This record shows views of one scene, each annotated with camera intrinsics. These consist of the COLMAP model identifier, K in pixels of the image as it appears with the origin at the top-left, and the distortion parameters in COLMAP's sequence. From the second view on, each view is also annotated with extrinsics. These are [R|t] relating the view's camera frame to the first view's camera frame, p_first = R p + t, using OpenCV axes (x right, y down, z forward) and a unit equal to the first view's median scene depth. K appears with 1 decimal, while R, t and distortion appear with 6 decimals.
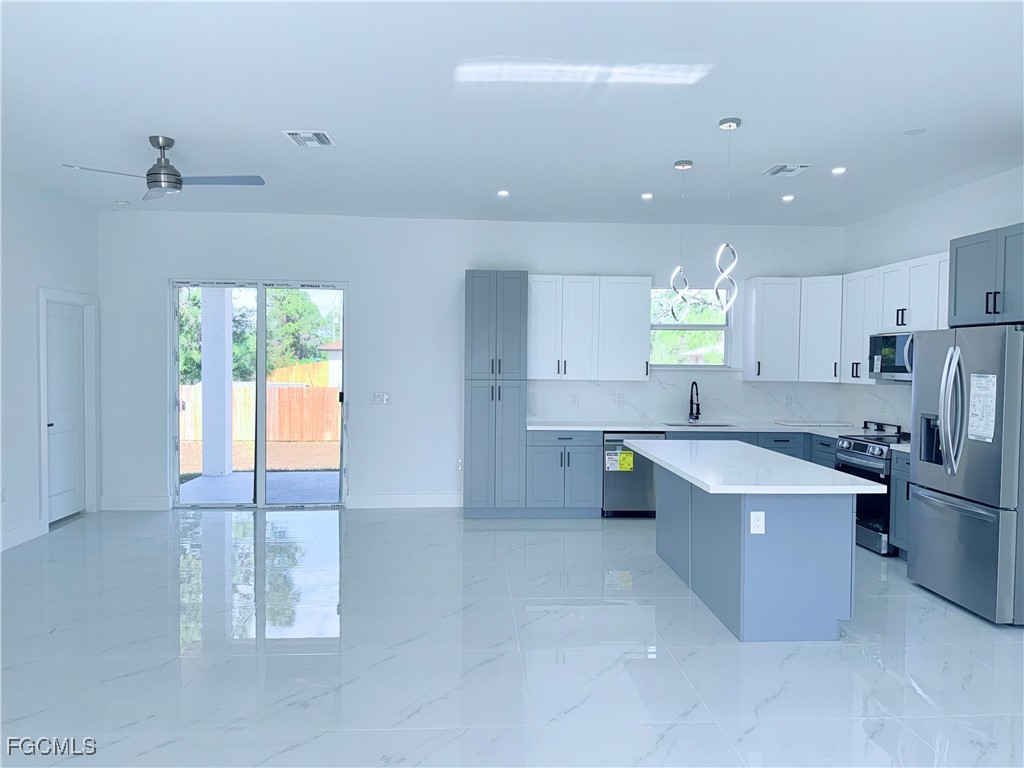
lens RADIAL K [[718.3, 0, 504.4], [0, 718.3, 379.0], [0, 0, 1]] dist [0.003142, -0.009762]
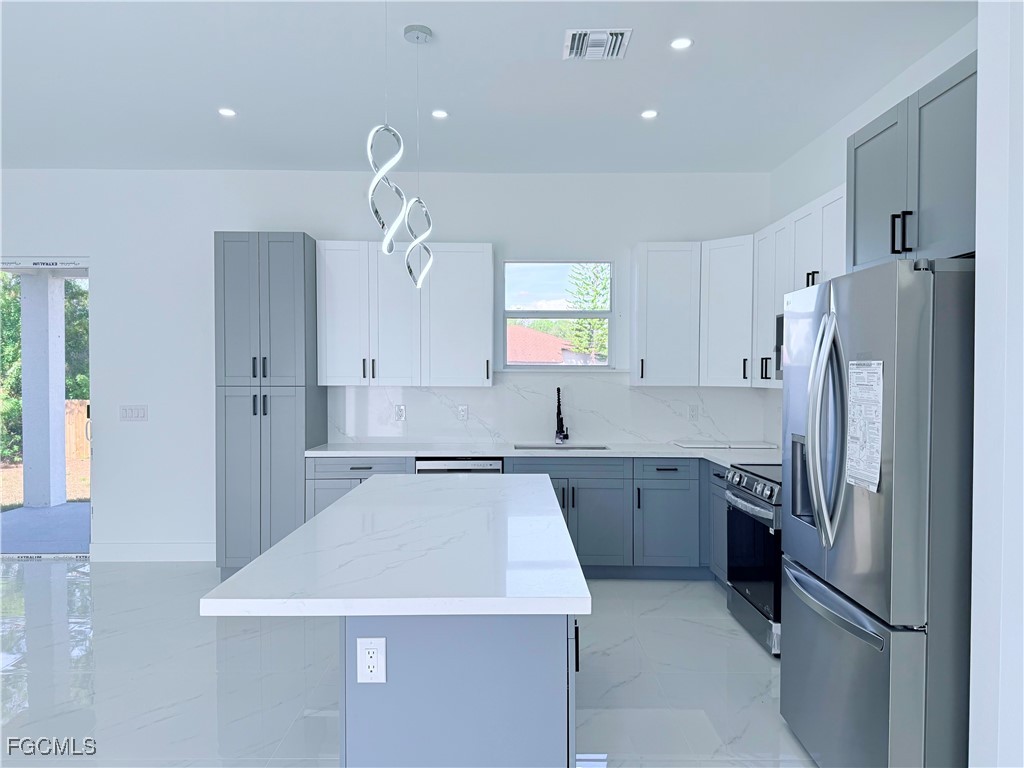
lens RADIAL K [[718.3, 0, 513.8], [0, 718.3, 383.5], [0, 0, 1]] dist [0.003142, -0.009762]
pose [[0.998848, -0.006669, -0.047516, 0.296100], [0.006035, 0.999891, -0.013472, 0.010551], [0.047600, 0.013169, 0.998780, 0.317165]]
